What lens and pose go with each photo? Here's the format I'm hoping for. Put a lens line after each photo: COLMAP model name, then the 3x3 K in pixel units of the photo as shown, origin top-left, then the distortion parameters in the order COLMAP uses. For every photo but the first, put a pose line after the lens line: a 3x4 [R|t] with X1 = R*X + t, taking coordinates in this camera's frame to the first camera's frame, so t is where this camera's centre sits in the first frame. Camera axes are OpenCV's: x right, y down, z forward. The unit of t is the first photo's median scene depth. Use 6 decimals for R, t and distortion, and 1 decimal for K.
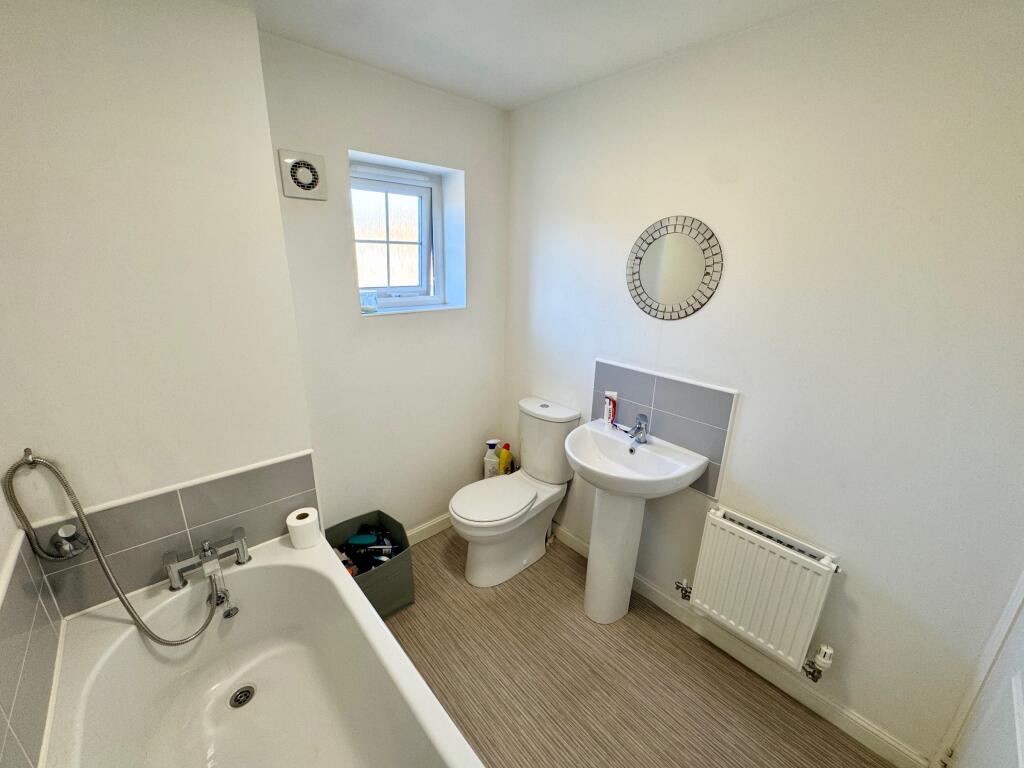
lens RADIAL K [[409.5, 0, 512.0], [0, 409.5, 384.0], [0, 0, 1]] dist [-0.002994, 0.000362]
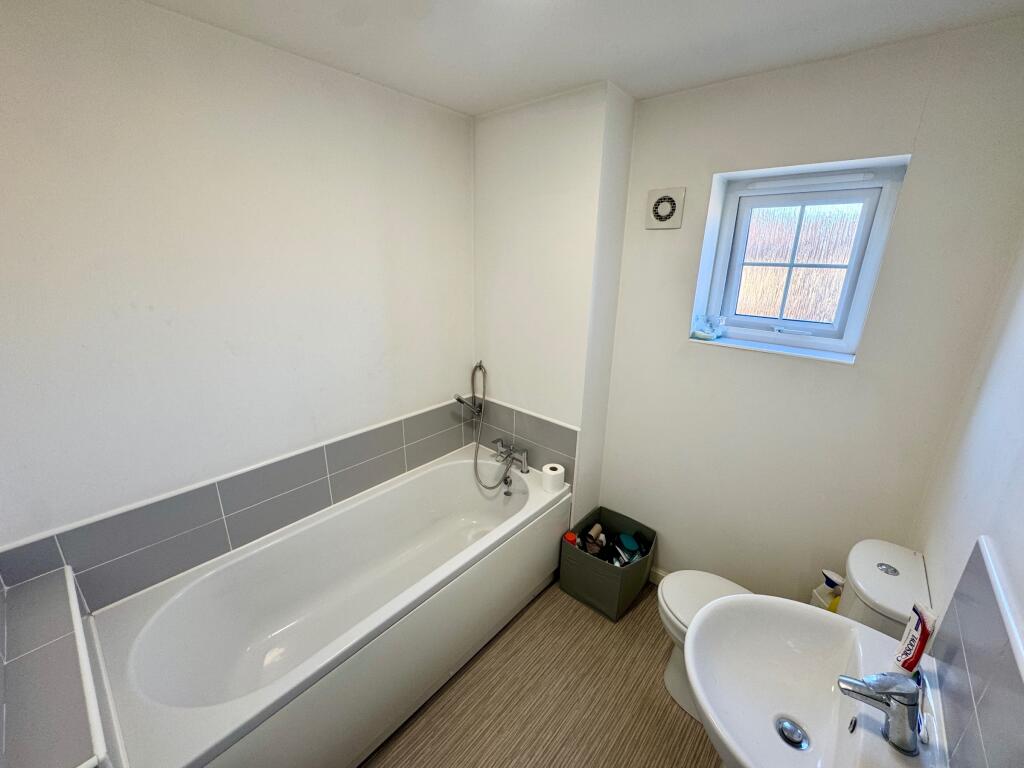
lens RADIAL K [[409.5, 0, 512.0], [0, 409.5, 384.0], [0, 0, 1]] dist [-0.002994, 0.000362]
pose [[0.117996, 0.280823, -0.952478, 0.640379], [-0.312836, 0.920850, 0.232743, -0.192746], [0.942449, 0.270507, 0.196508, 0.505298]]
